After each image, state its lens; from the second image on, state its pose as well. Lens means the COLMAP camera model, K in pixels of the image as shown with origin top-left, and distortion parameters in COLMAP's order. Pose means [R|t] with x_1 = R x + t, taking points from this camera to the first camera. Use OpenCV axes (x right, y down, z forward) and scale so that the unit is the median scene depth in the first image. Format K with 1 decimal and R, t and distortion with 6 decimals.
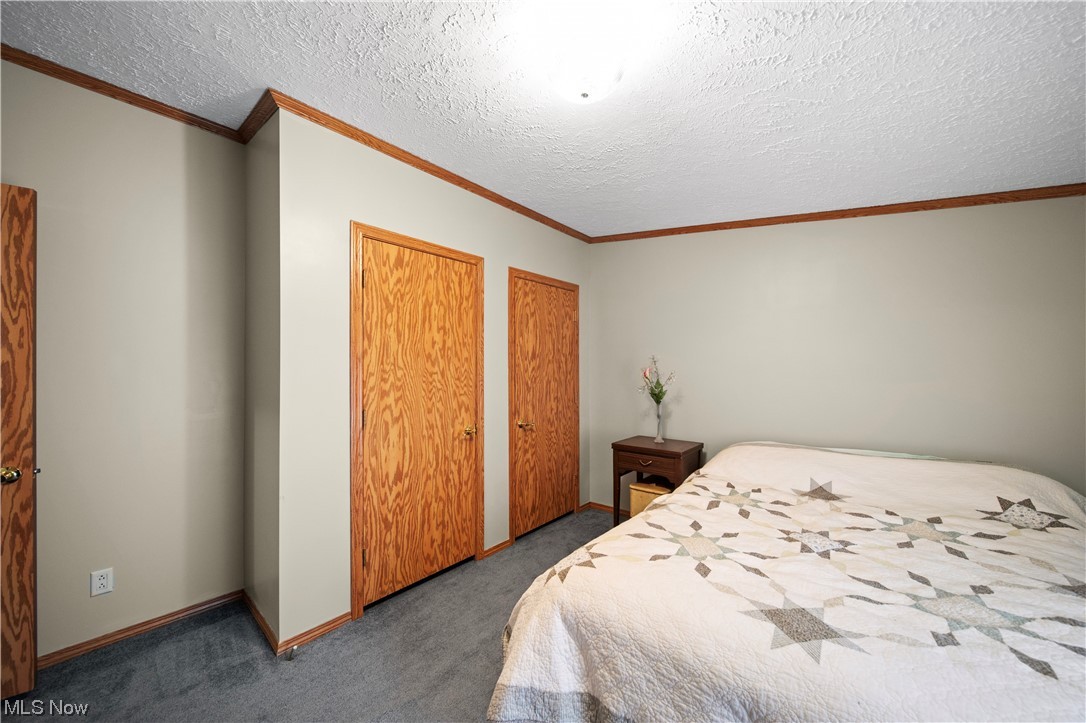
lens RADIAL K [[384.4, 0, 542.1], [0, 384.4, 368.0], [0, 0, 1]] dist [-0.000995, -0.000043]
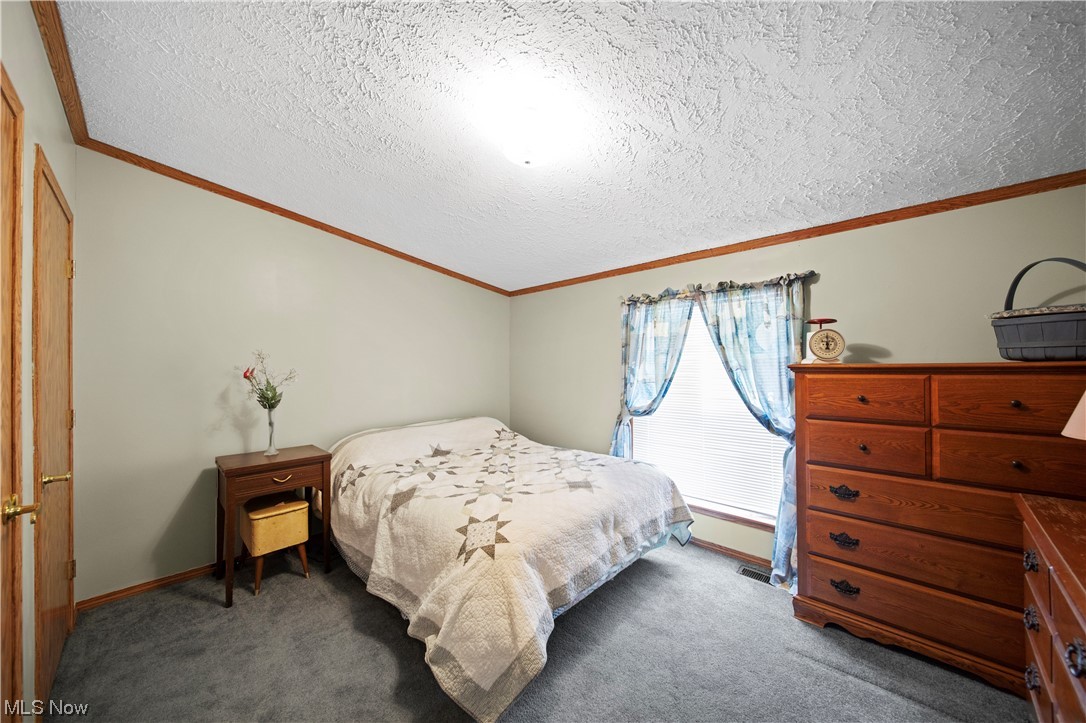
lens RADIAL K [[384.4, 0, 542.1], [0, 384.4, 368.0], [0, 0, 1]] dist [-0.000995, -0.000043]
pose [[0.059884, 0.002630, 0.998202, -0.974399], [-0.002664, 0.999993, -0.002475, 0.006569], [-0.998202, -0.002511, 0.059891, 0.694828]]
